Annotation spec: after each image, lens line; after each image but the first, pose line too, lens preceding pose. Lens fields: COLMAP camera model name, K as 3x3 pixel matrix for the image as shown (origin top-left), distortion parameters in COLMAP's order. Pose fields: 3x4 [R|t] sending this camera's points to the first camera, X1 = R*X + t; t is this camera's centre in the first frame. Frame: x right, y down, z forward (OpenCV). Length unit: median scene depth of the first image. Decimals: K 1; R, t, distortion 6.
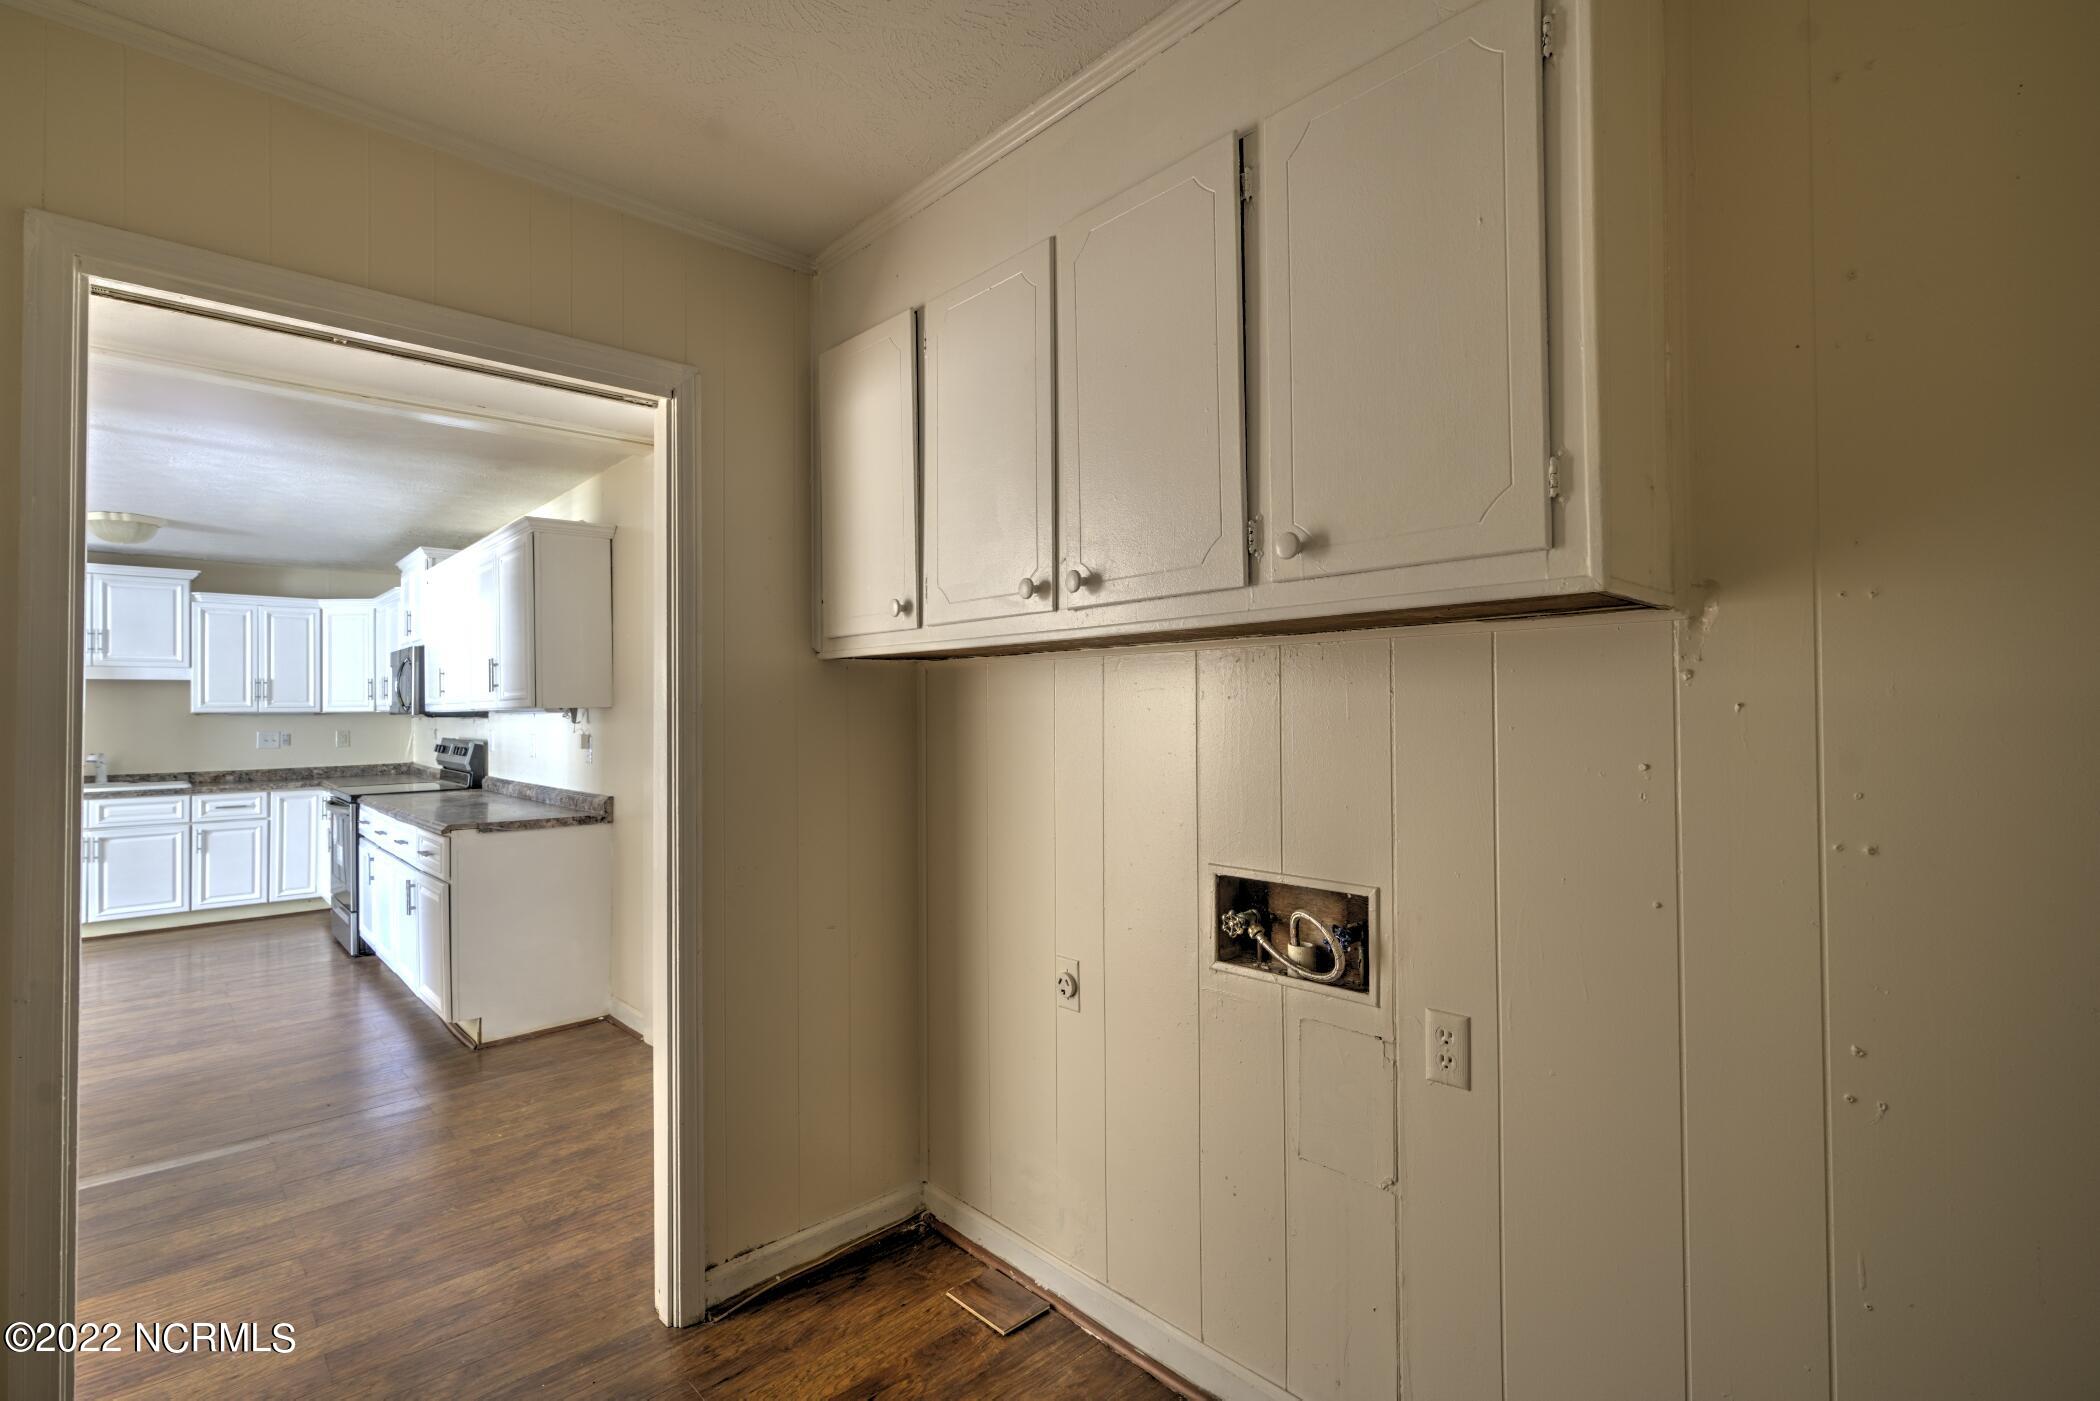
lens RADIAL K [[965.9, 0, 1056.2], [0, 965.9, 701.0], [0, 0, 1]] dist [-0.001872, 0.002922]
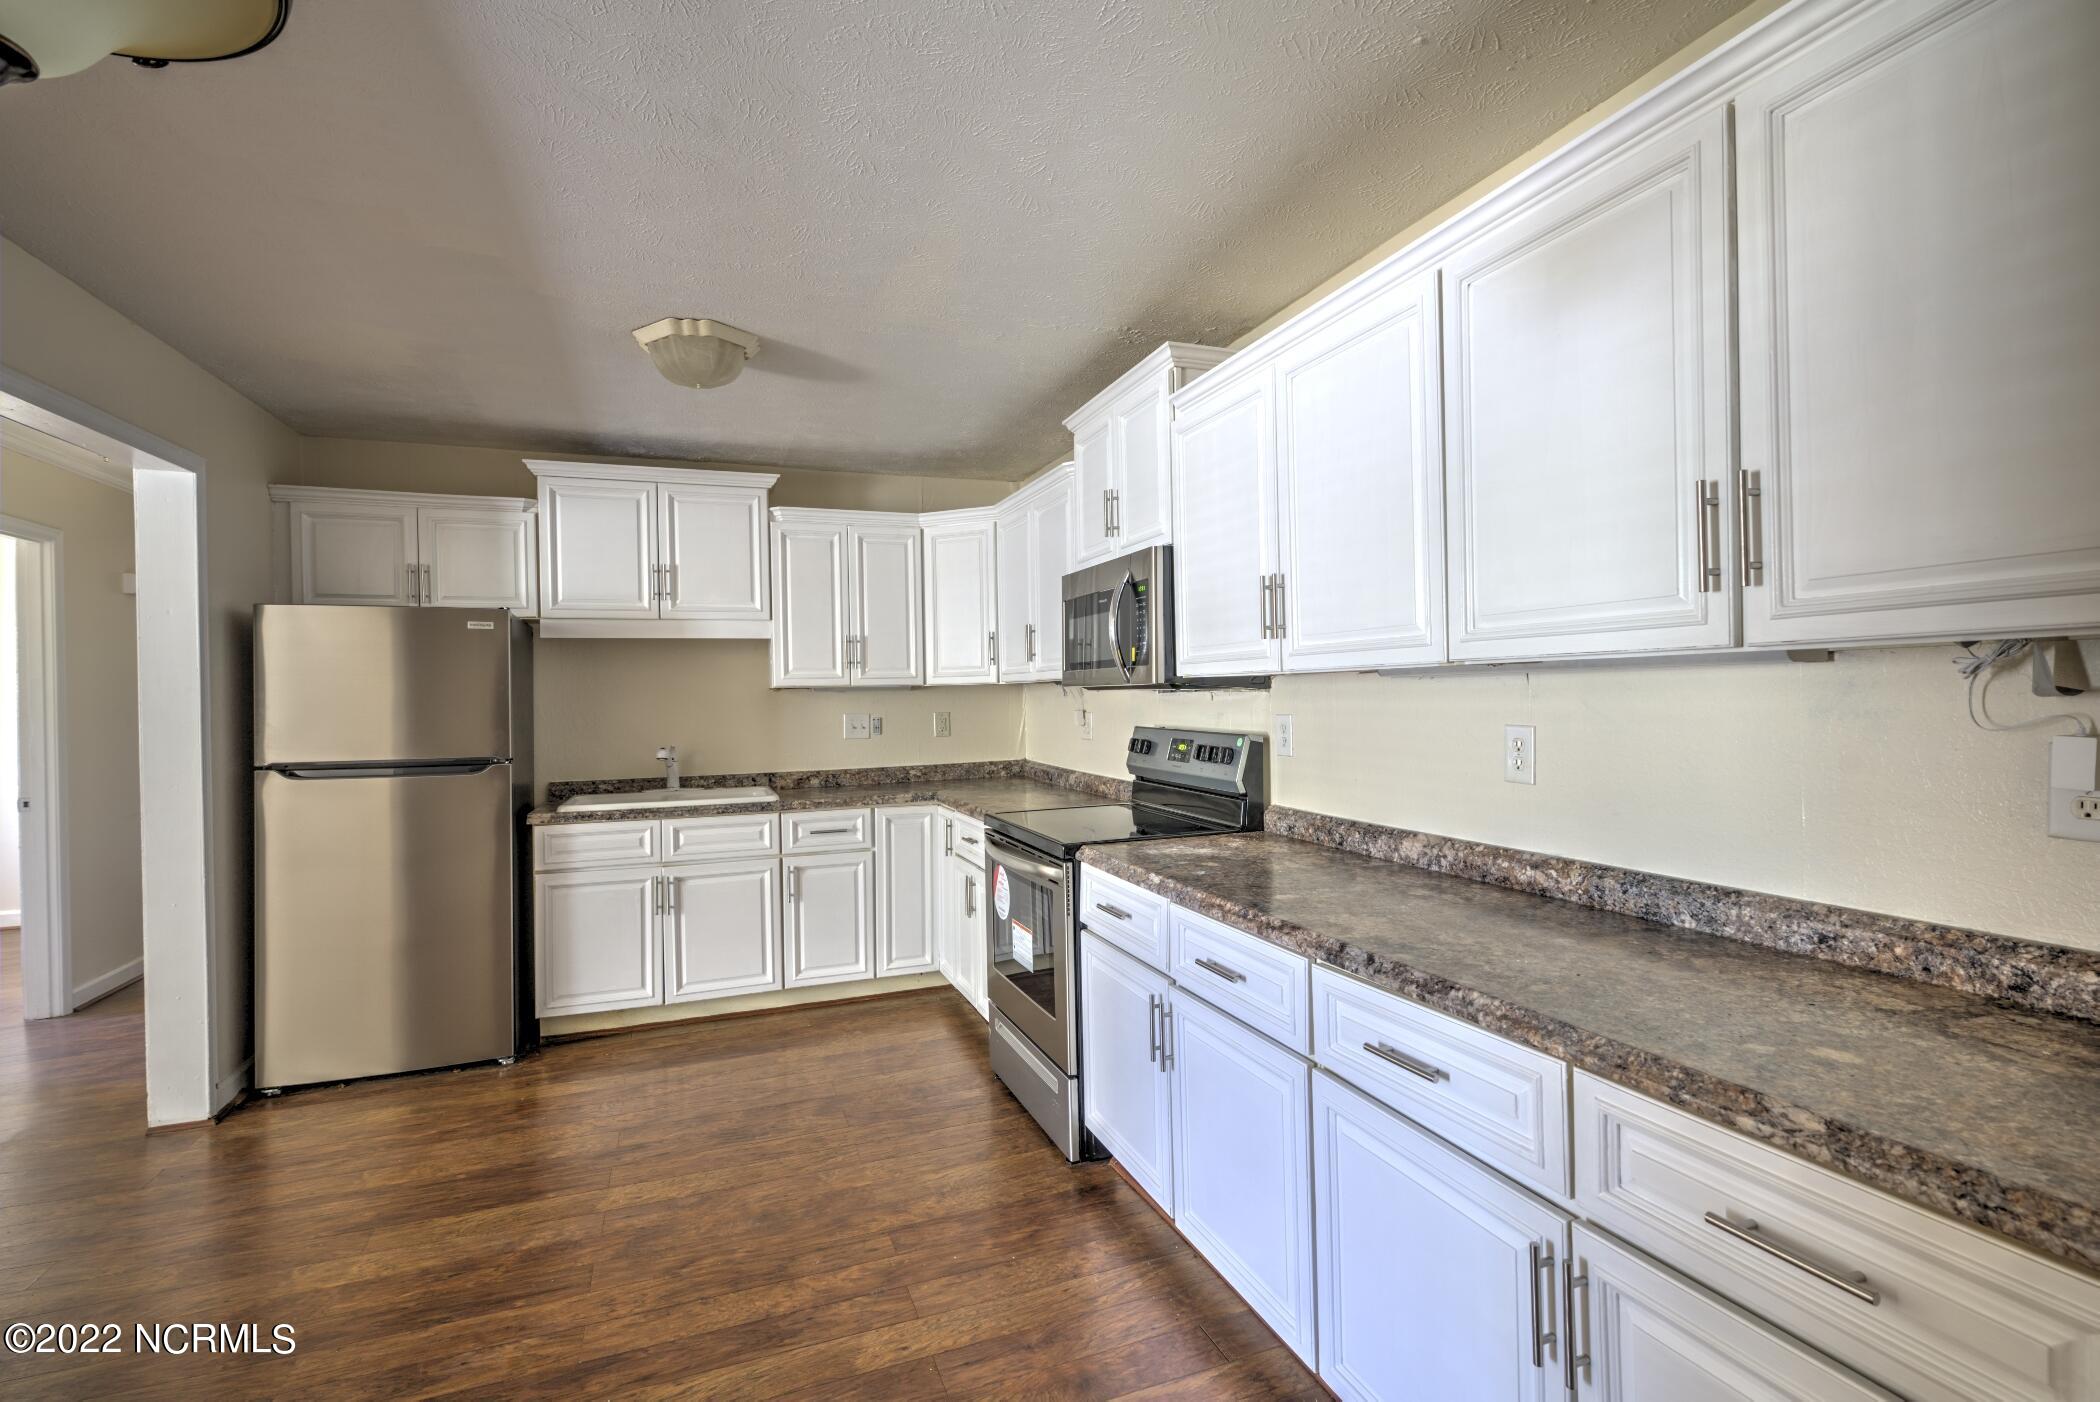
lens RADIAL K [[965.9, 0, 1058.5], [0, 965.9, 701.2], [0, 0, 1]] dist [-0.001872, 0.002922]
pose [[0.926397, -0.005190, -0.376512, -0.734976], [0.014183, 0.999676, 0.021118, 0.017033], [0.376281, -0.024903, 0.926171, 0.724870]]
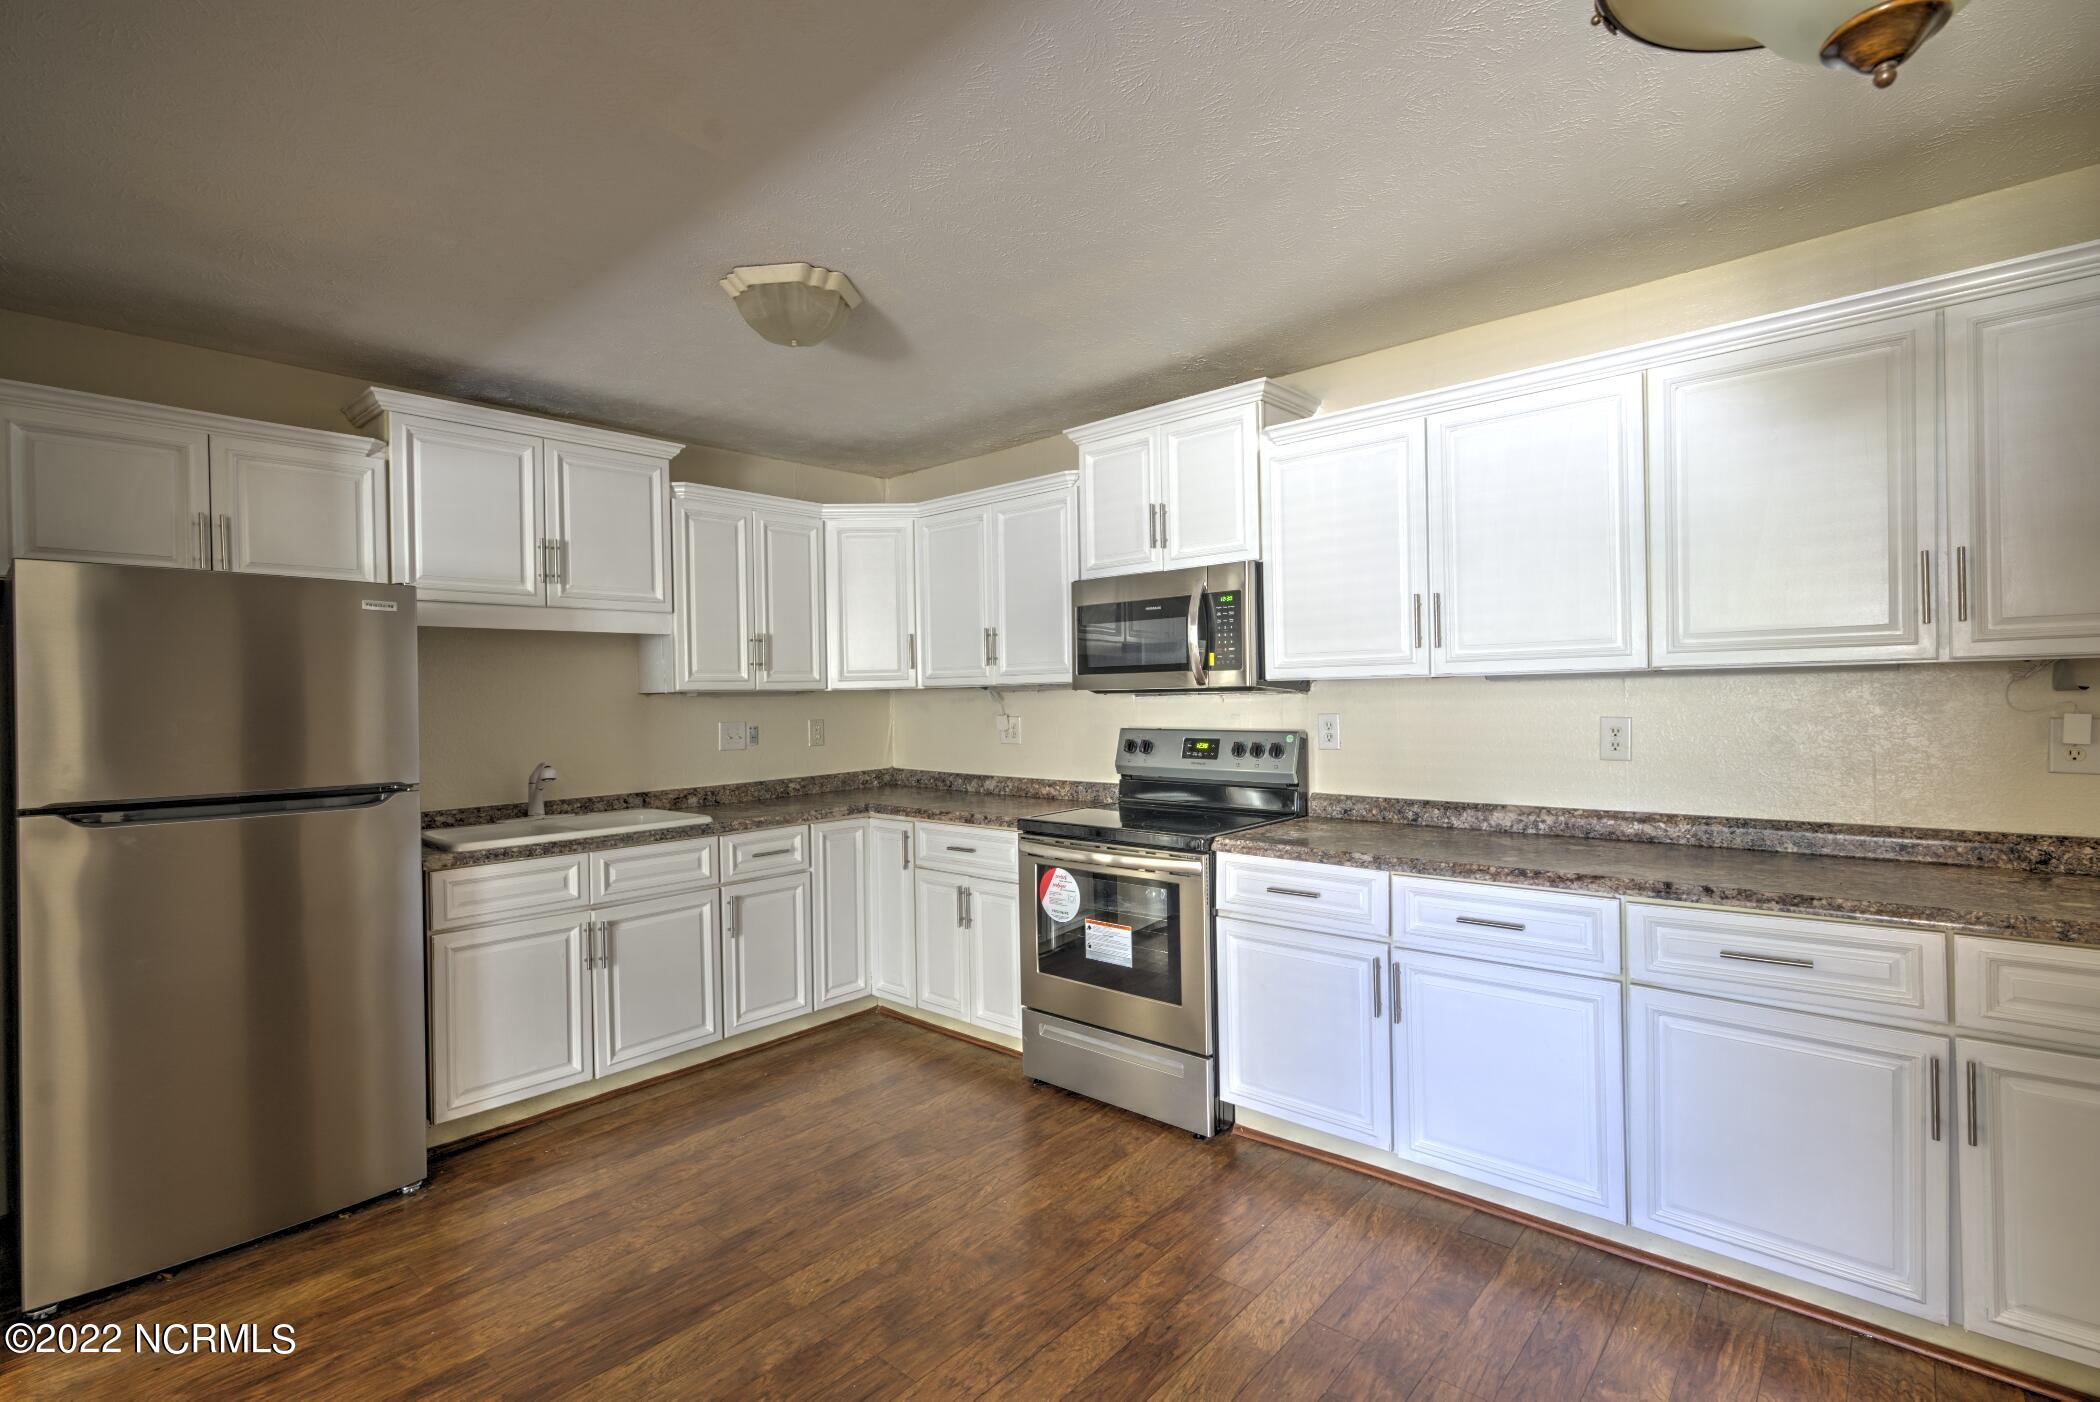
lens RADIAL K [[965.9, 0, 1057.2], [0, 965.9, 702.6], [0, 0, 1]] dist [-0.001872, 0.002922]
pose [[0.995670, -0.012103, 0.092163, -1.158079], [0.010451, 0.999776, 0.018384, 0.017370], [-0.092365, -0.017341, 0.995574, 0.649628]]
